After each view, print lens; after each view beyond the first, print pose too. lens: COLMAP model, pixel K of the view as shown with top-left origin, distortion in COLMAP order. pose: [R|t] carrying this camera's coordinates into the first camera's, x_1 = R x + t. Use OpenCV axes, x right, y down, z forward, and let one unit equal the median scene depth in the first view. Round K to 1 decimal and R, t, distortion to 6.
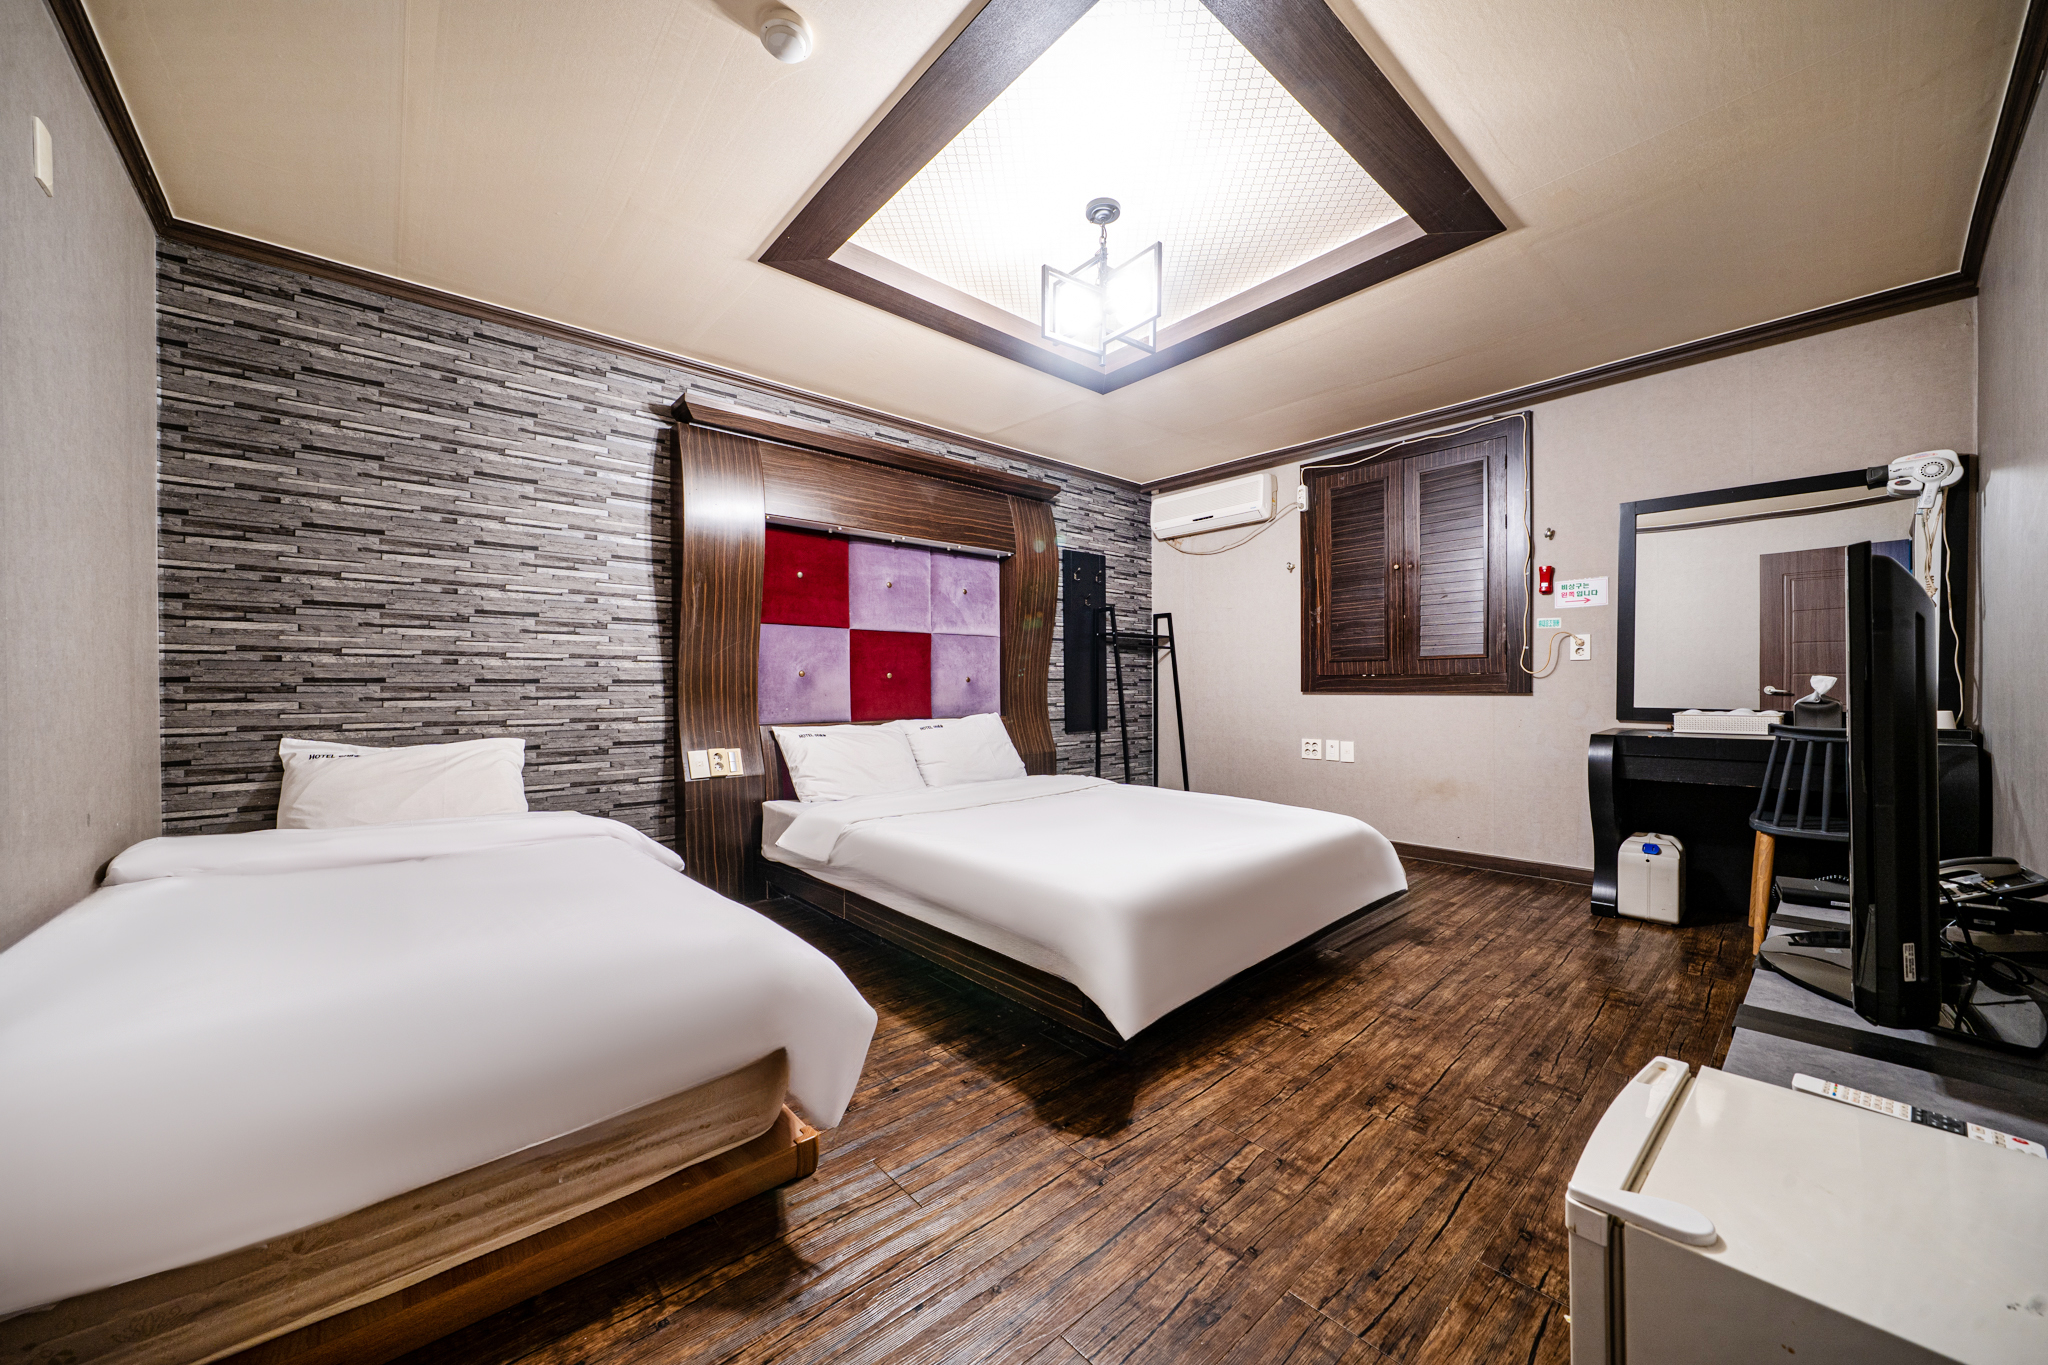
lens RADIAL K [[770.0, 0, 954.0], [0, 770.0, 694.4], [0, 0, 1]] dist [-0.012984, 0.003537]
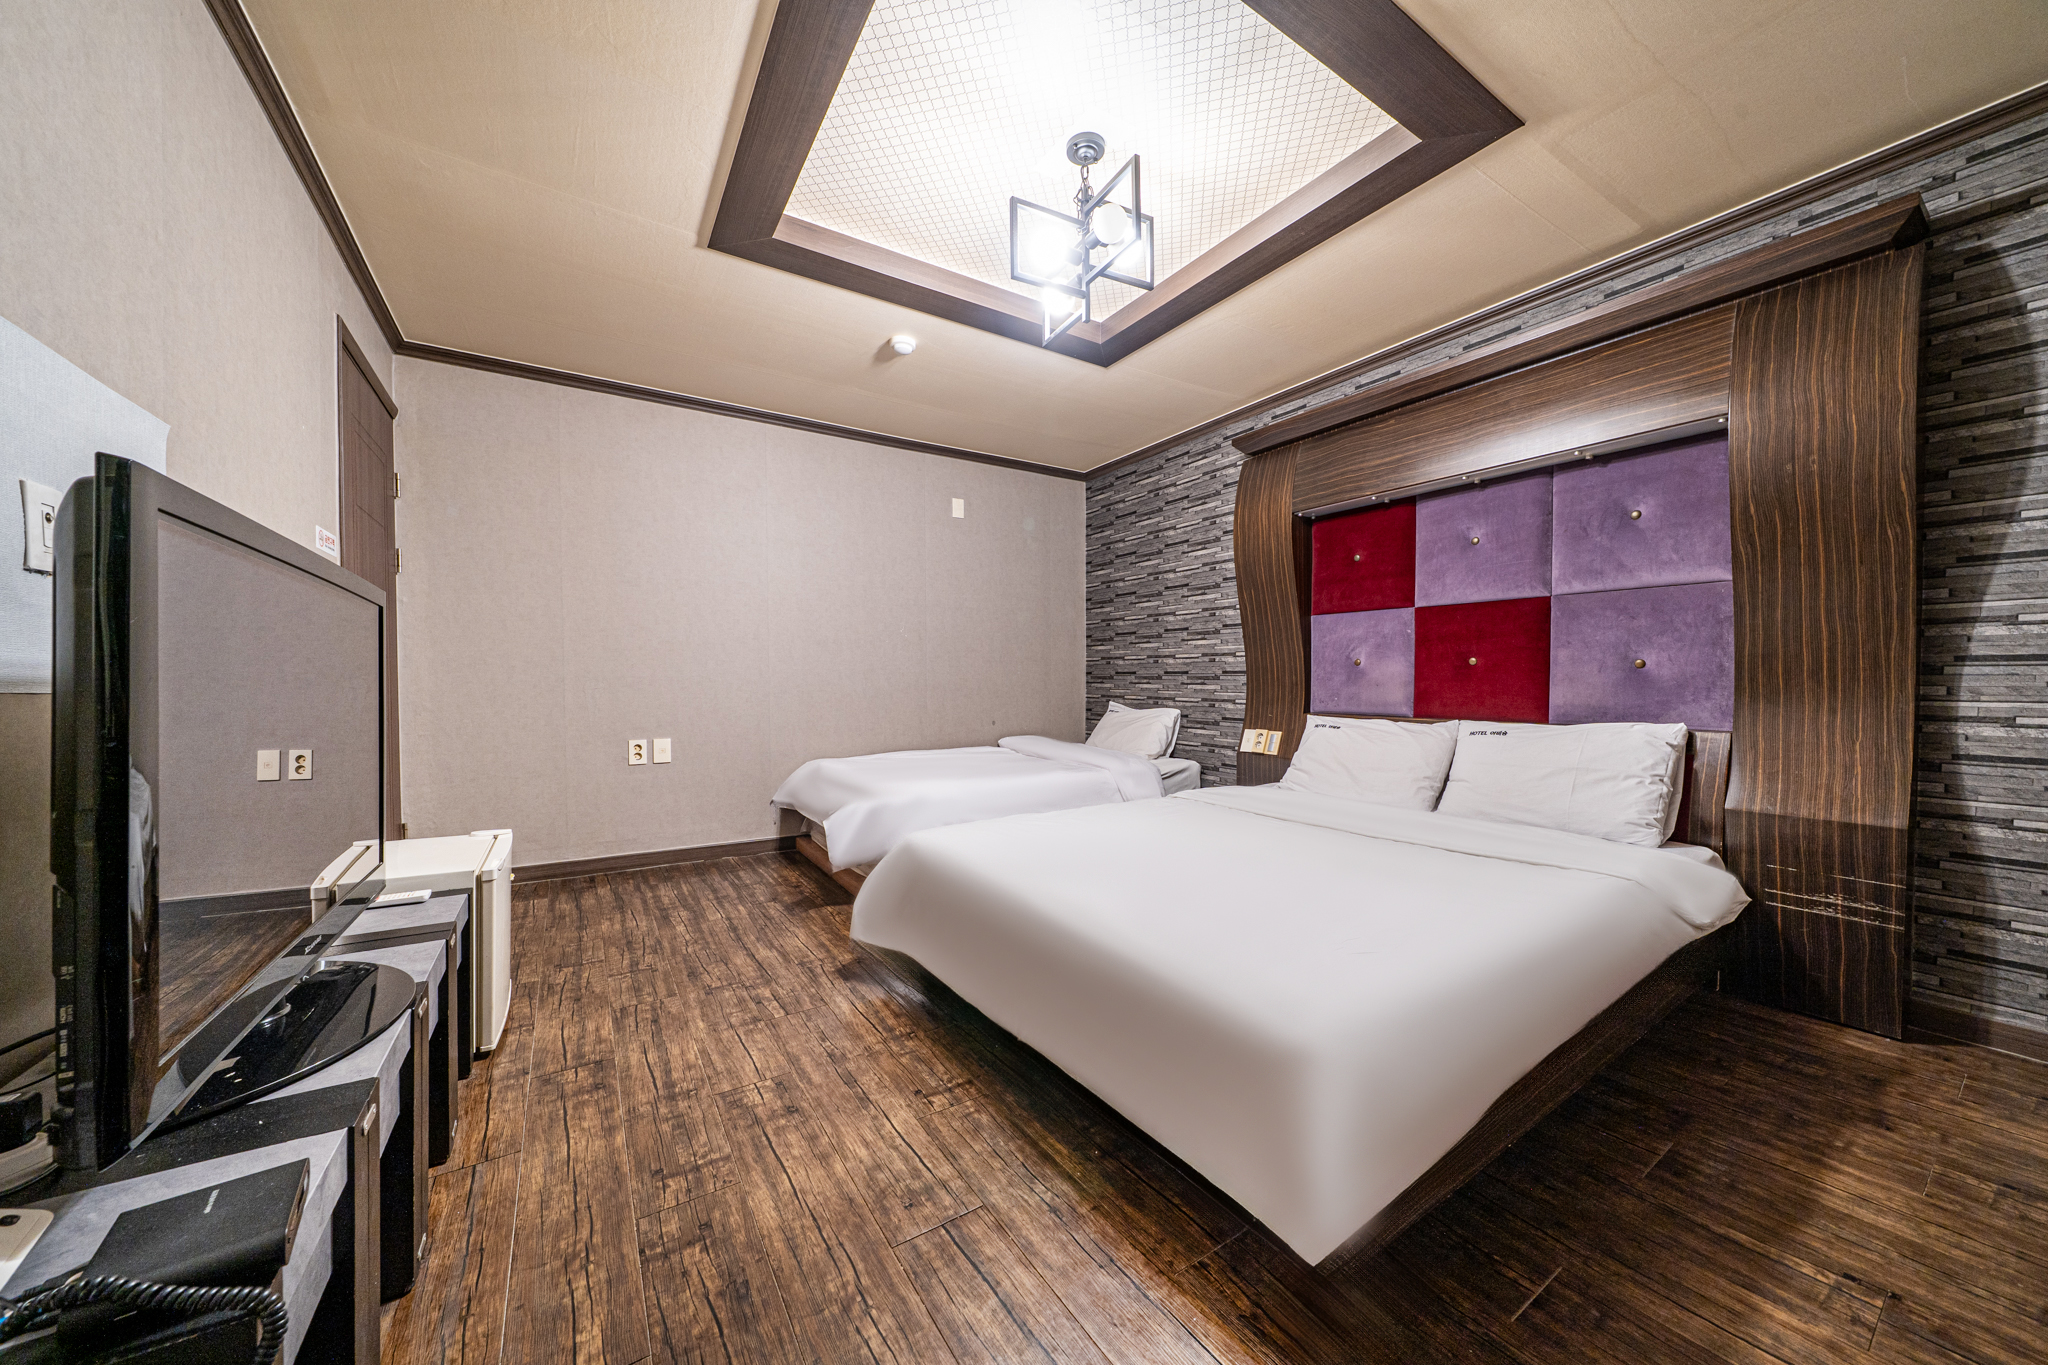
lens RADIAL K [[705.8, 0, 1048.1], [0, 705.8, 683.7], [0, 0, 1]] dist [-0.001397, -0.000153]
pose [[-0.108455, 0.012049, -0.994028, 1.080457], [-0.007232, 0.999891, 0.012909, -0.014156], [0.994075, 0.008589, -0.108356, 1.092333]]
